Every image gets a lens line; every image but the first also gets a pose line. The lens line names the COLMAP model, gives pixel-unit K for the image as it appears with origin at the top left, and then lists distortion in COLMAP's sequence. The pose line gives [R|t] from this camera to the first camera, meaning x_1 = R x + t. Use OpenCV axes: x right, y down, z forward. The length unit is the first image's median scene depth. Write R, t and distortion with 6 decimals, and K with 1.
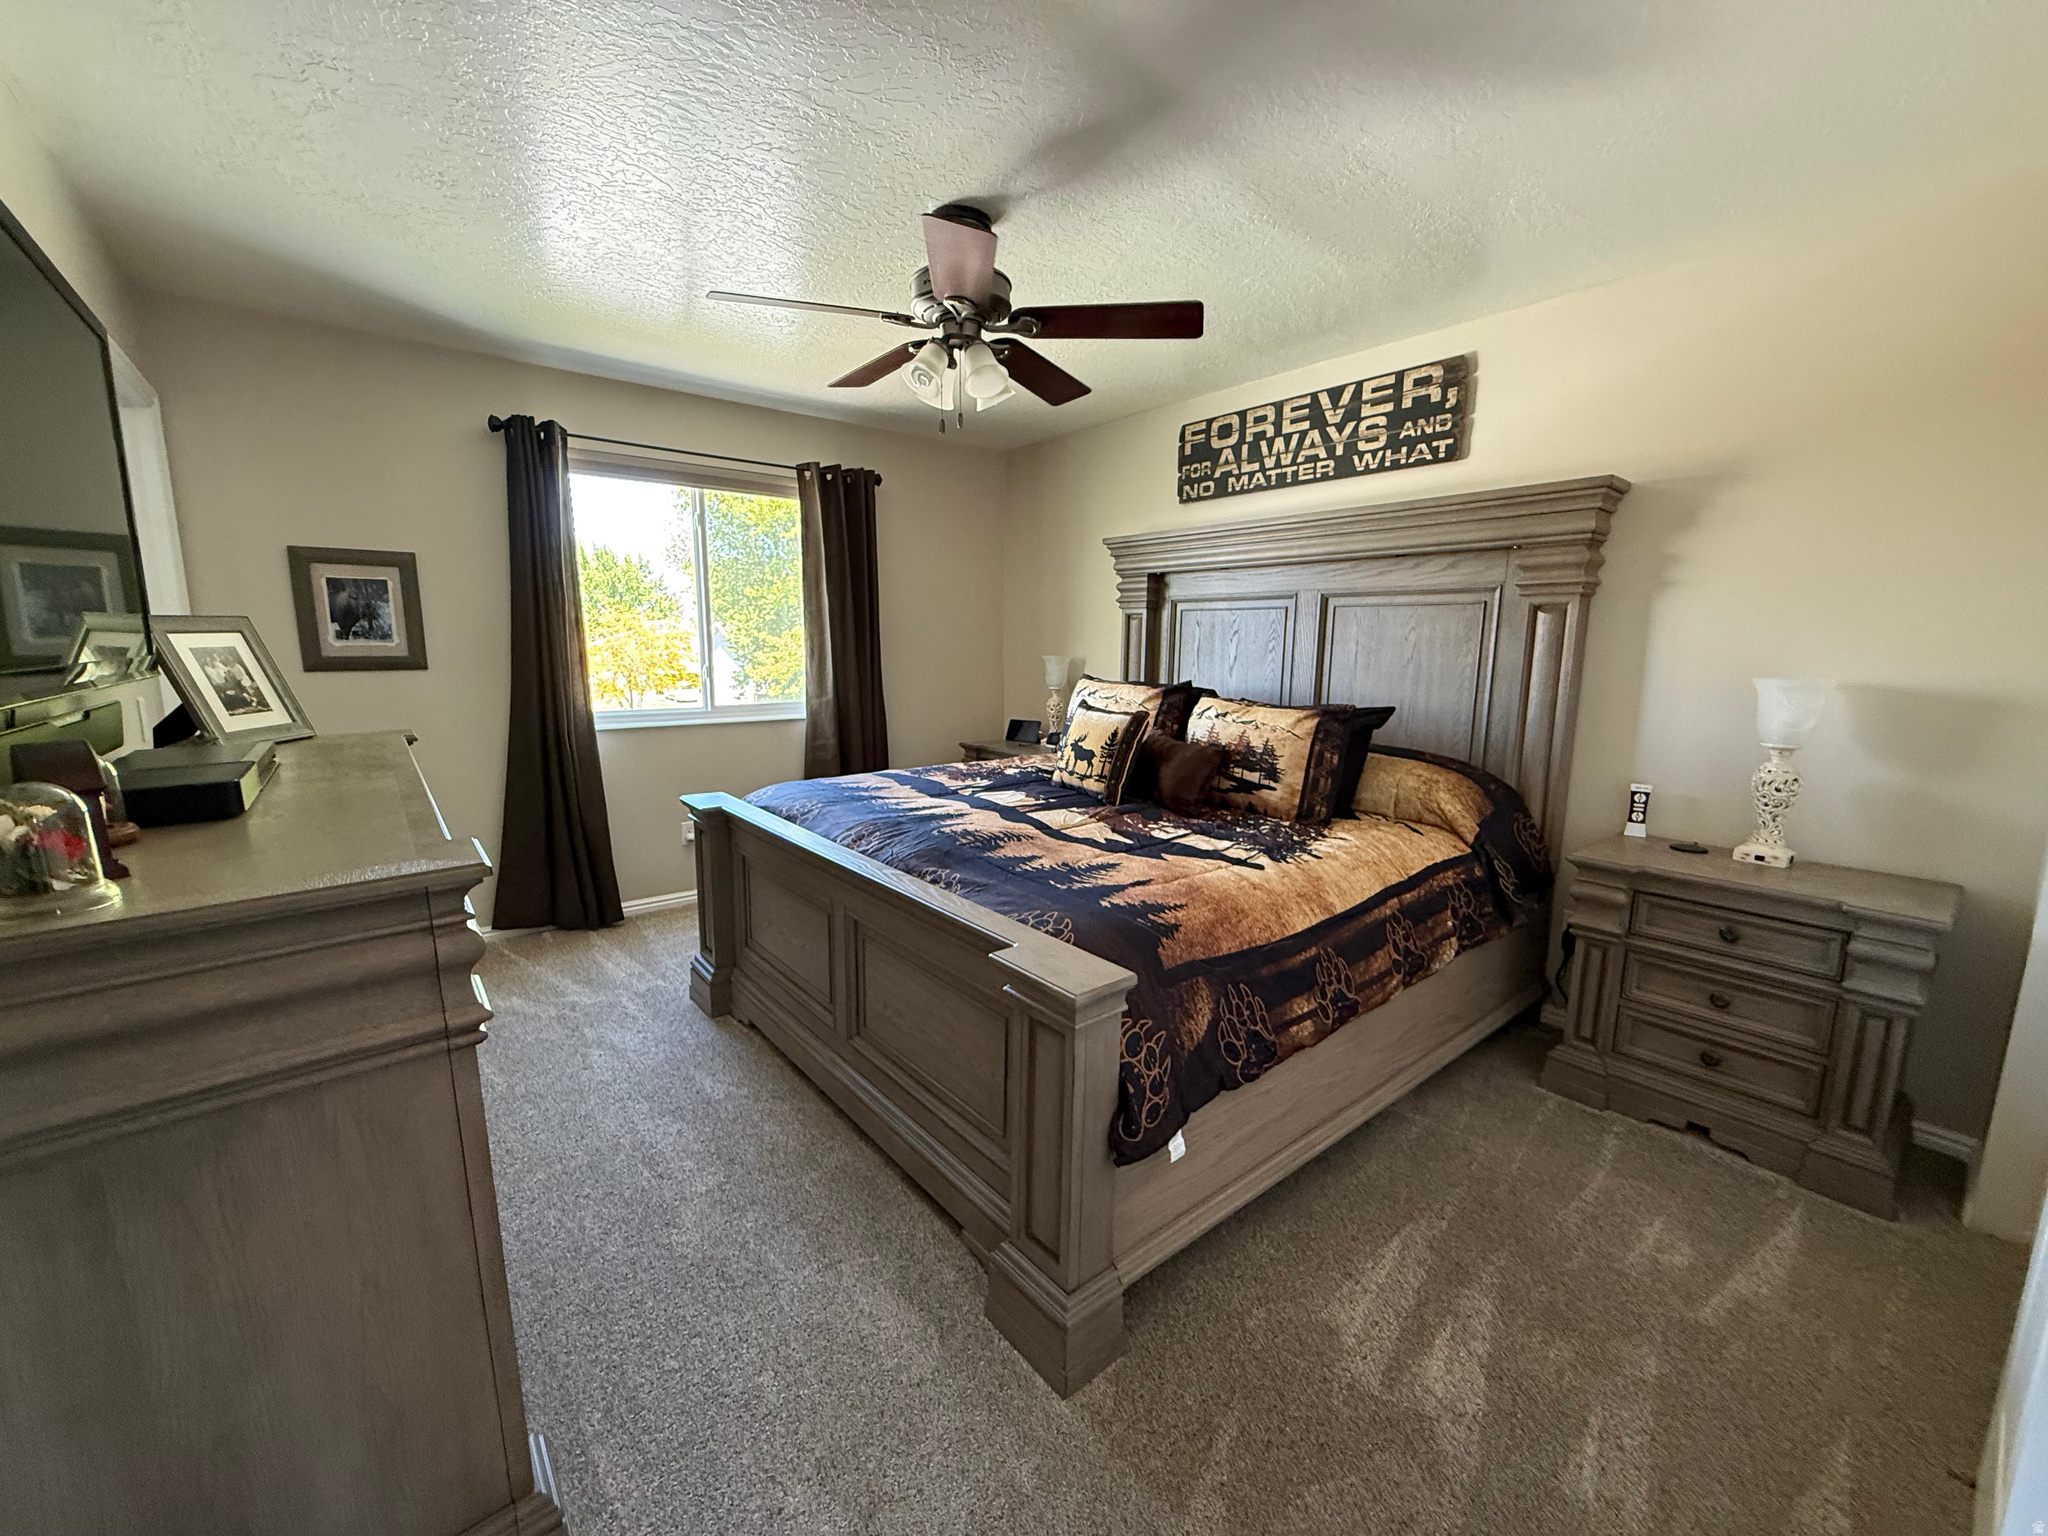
lens RADIAL K [[815.5, 0, 1020.1], [0, 815.5, 768.4], [0, 0, 1]] dist [-0.001610, 0.000086]
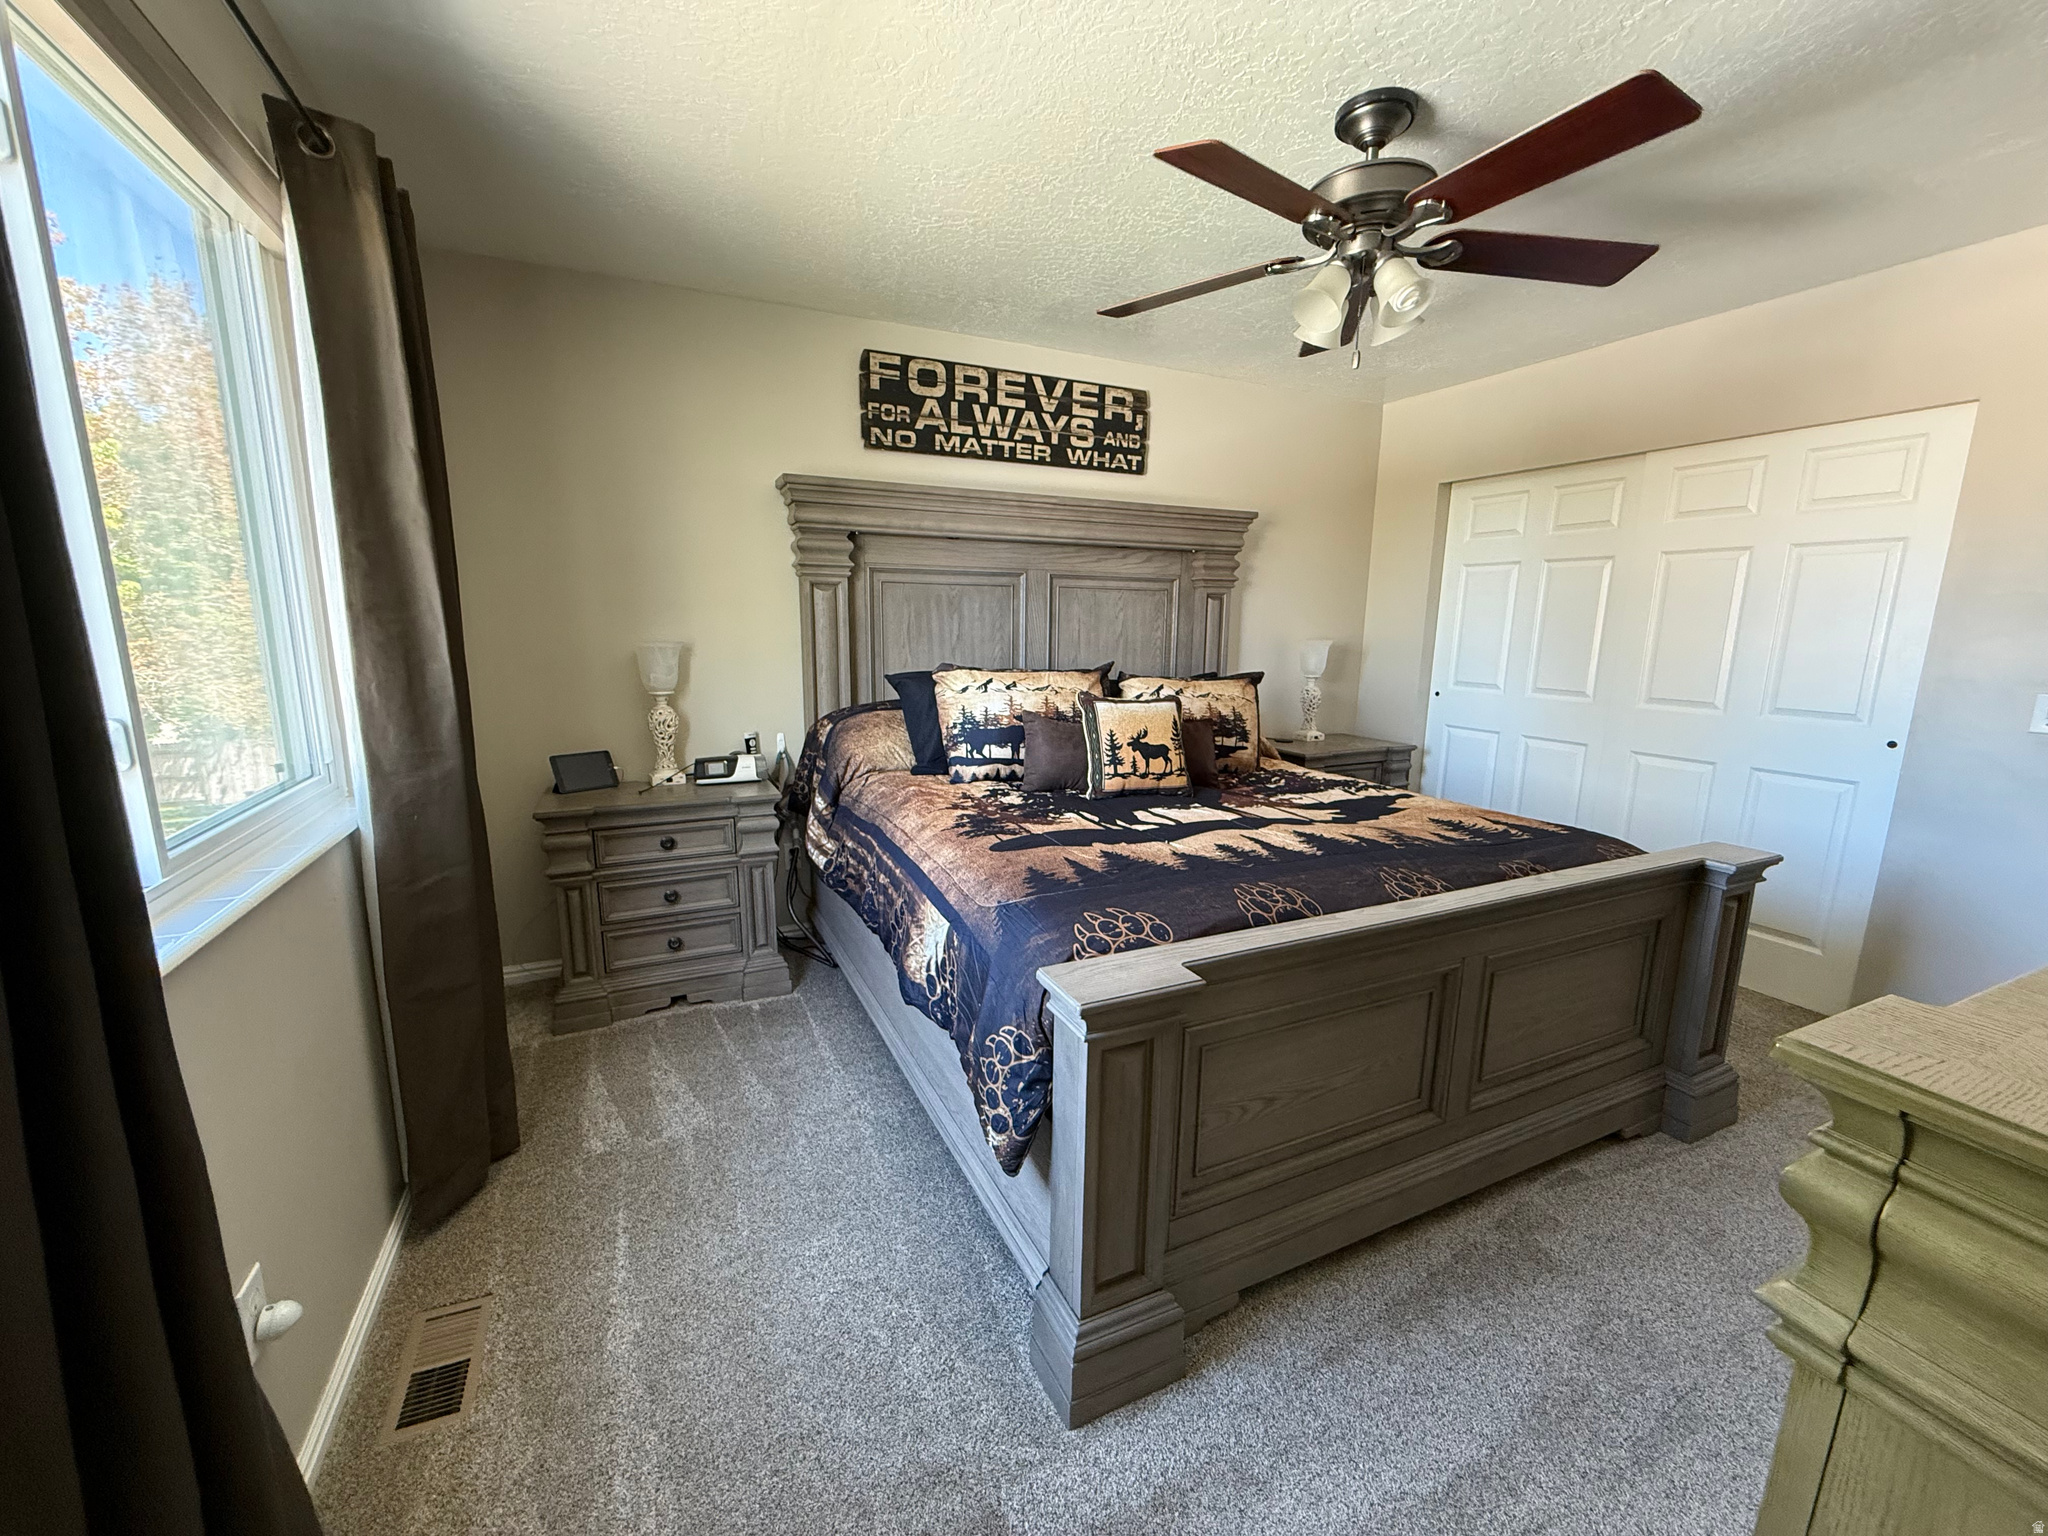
lens RADIAL K [[773.2, 0, 1024.0], [0, 773.2, 768.0], [0, 0, 1]] dist [-0.002642, -0.000027]
pose [[0.265190, -0.187638, 0.945762, -0.644072], [0.141349, 0.977850, 0.154370, -0.126831], [-0.953779, 0.092745, 0.285838, 0.767899]]
